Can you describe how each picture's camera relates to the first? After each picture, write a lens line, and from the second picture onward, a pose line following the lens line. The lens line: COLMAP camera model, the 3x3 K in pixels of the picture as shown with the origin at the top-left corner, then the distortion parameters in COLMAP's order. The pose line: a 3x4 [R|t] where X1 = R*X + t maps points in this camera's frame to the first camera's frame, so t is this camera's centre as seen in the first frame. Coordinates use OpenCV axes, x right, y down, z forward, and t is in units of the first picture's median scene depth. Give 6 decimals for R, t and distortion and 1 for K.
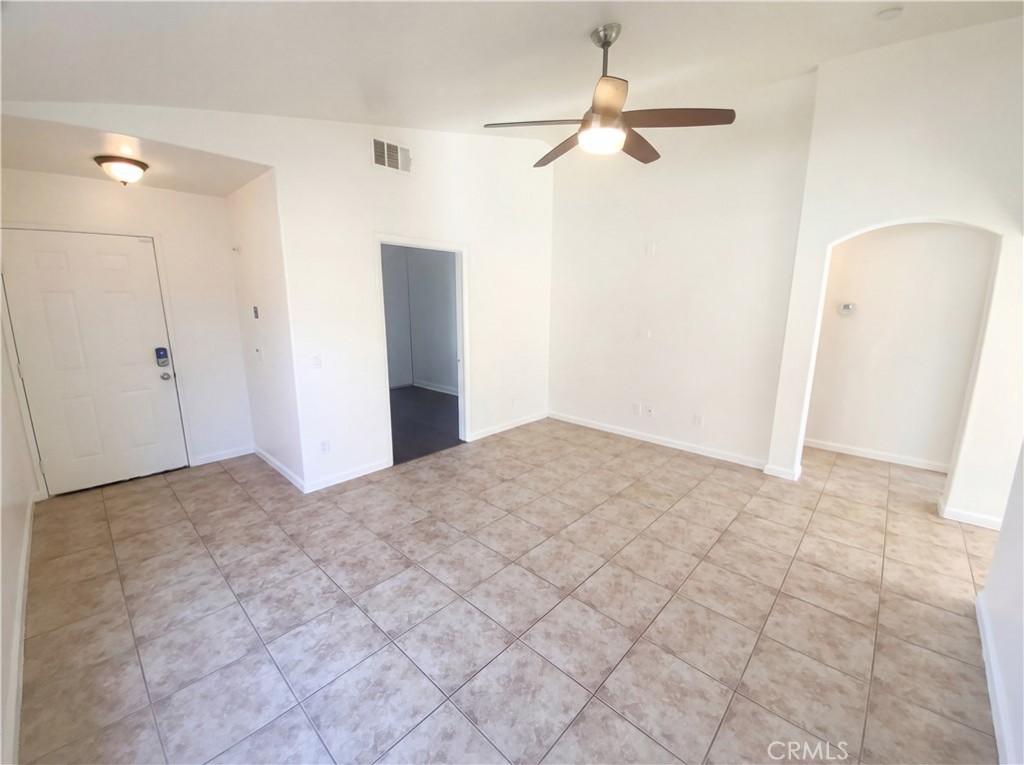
lens RADIAL K [[415.2, 0, 520.4], [0, 415.2, 374.3], [0, 0, 1]] dist [0.000357, -0.003548]
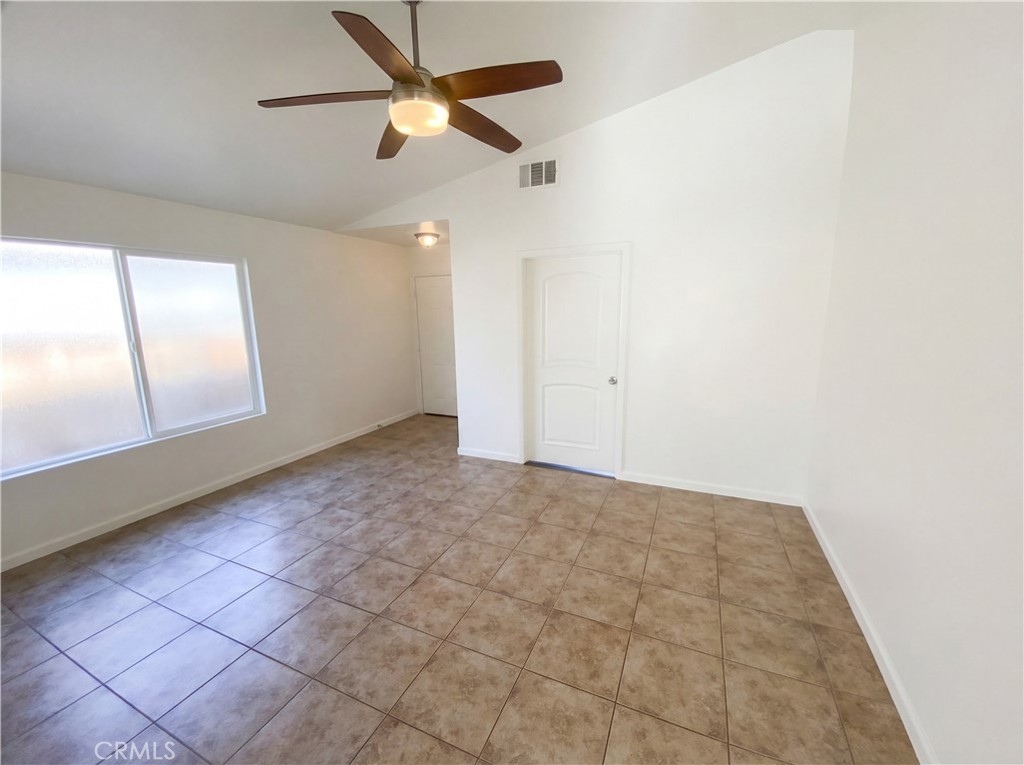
lens RADIAL K [[415.2, 0, 518.7], [0, 415.2, 384.6], [0, 0, 1]] dist [0.000357, -0.003548]
pose [[0.329749, 0.170223, -0.928596, 0.895998], [-0.152993, 0.980244, 0.125362, -0.162519], [0.931589, 0.100730, 0.349277, 0.788730]]
